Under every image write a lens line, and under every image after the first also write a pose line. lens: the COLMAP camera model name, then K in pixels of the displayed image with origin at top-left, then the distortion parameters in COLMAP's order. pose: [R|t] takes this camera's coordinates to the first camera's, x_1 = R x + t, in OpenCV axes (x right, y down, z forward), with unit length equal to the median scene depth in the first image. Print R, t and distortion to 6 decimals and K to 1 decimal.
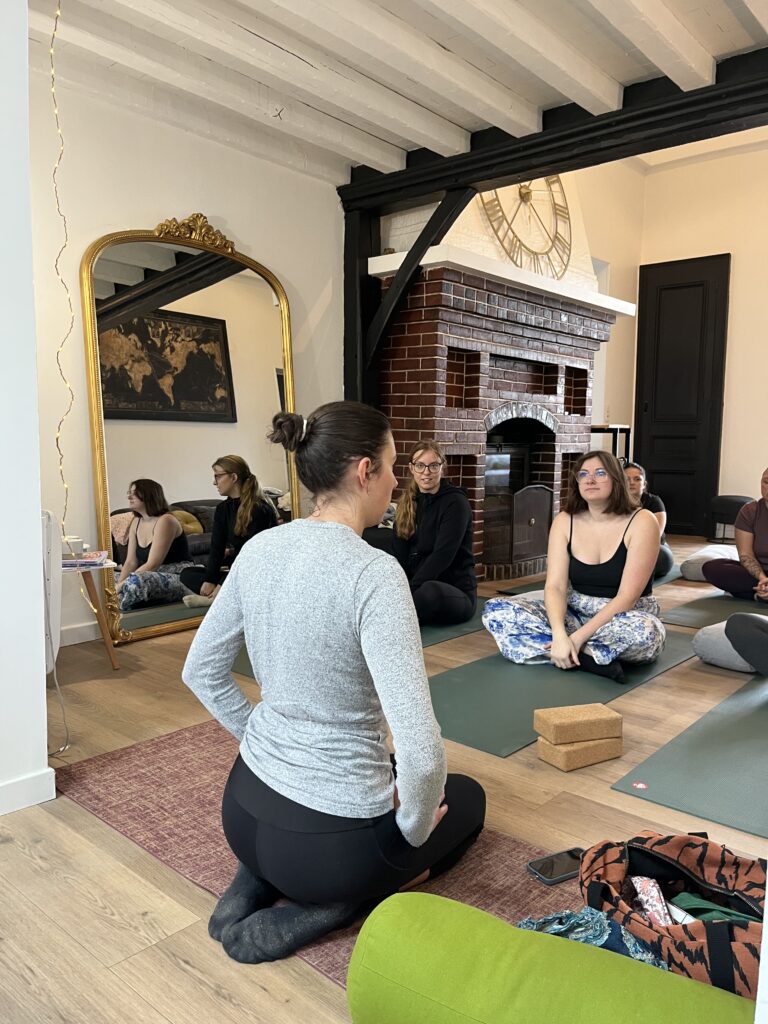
lens RADIAL K [[773.2, 0, 384.0], [0, 773.2, 512.0], [0, 0, 1]] dist [0.061773, 0.001417]
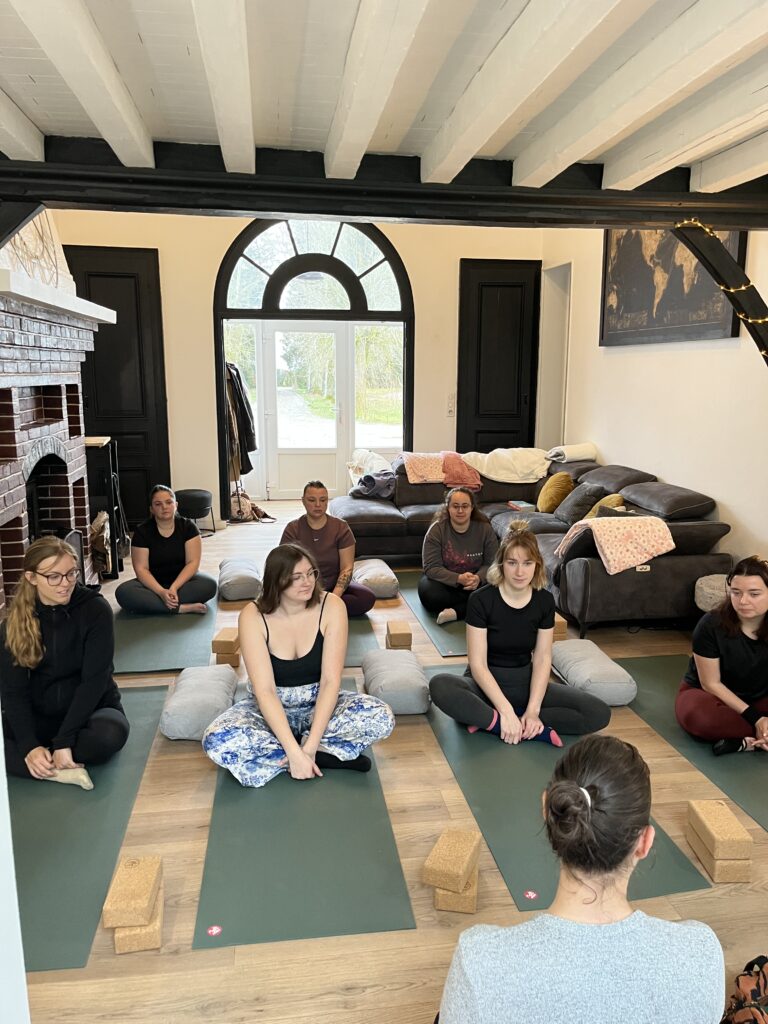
lens RADIAL K [[788.7, 0, 384.0], [0, 788.7, 512.0], [0, 0, 1]] dist [-0.047999, -0.000339]
pose [[0.650081, -0.155857, 0.743709, -0.359063], [0.088776, 0.987614, 0.129372, -0.227093], [-0.754661, -0.018079, 0.655866, 0.290670]]
